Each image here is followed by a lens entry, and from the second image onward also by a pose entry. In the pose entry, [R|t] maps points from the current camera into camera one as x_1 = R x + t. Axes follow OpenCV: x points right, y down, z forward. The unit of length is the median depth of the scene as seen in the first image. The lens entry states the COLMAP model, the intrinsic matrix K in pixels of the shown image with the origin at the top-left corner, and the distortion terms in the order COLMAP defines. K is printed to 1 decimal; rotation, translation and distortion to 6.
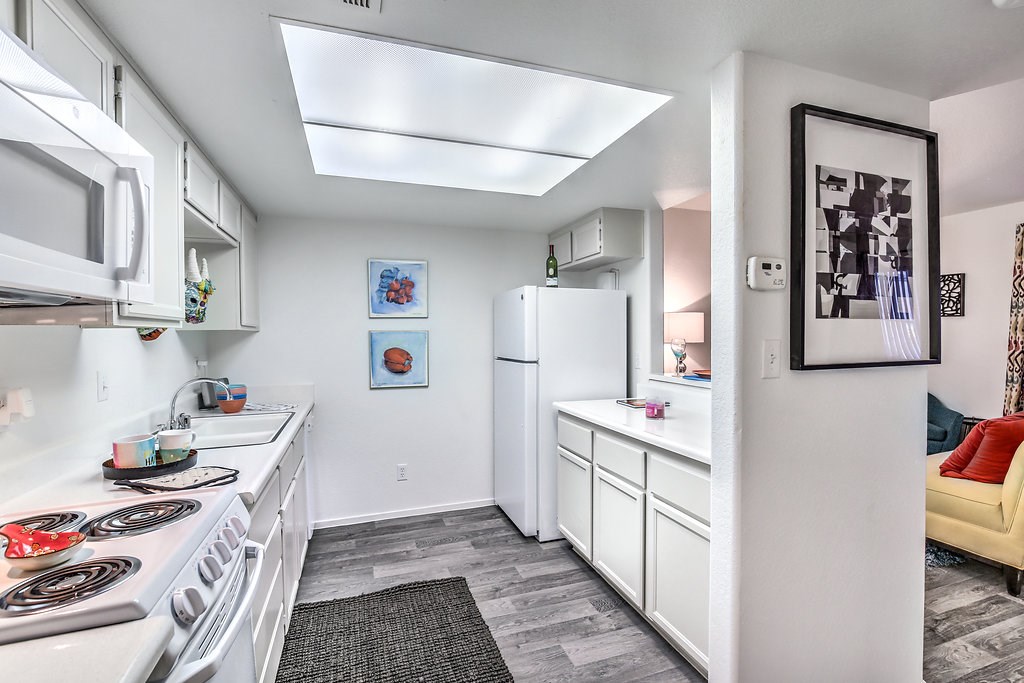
lens RADIAL K [[472.6, 0, 517.6], [0, 472.6, 339.5], [0, 0, 1]] dist [-0.001079, 0.000237]
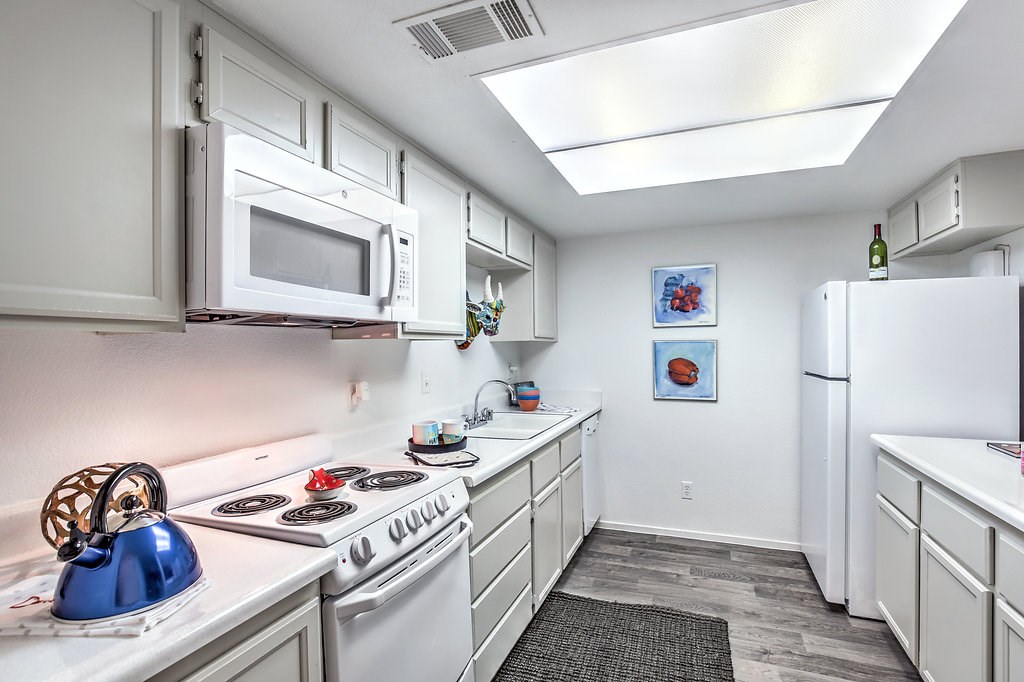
lens RADIAL K [[479.4, 0, 527.6], [0, 479.4, 345.2], [0, 0, 1]] dist [-0.001812, -0.000276]
pose [[0.770516, -0.001388, -0.637419, 0.138895], [-0.003640, 0.999972, -0.006578, -0.001166], [0.637410, 0.007389, 0.770489, 0.067412]]
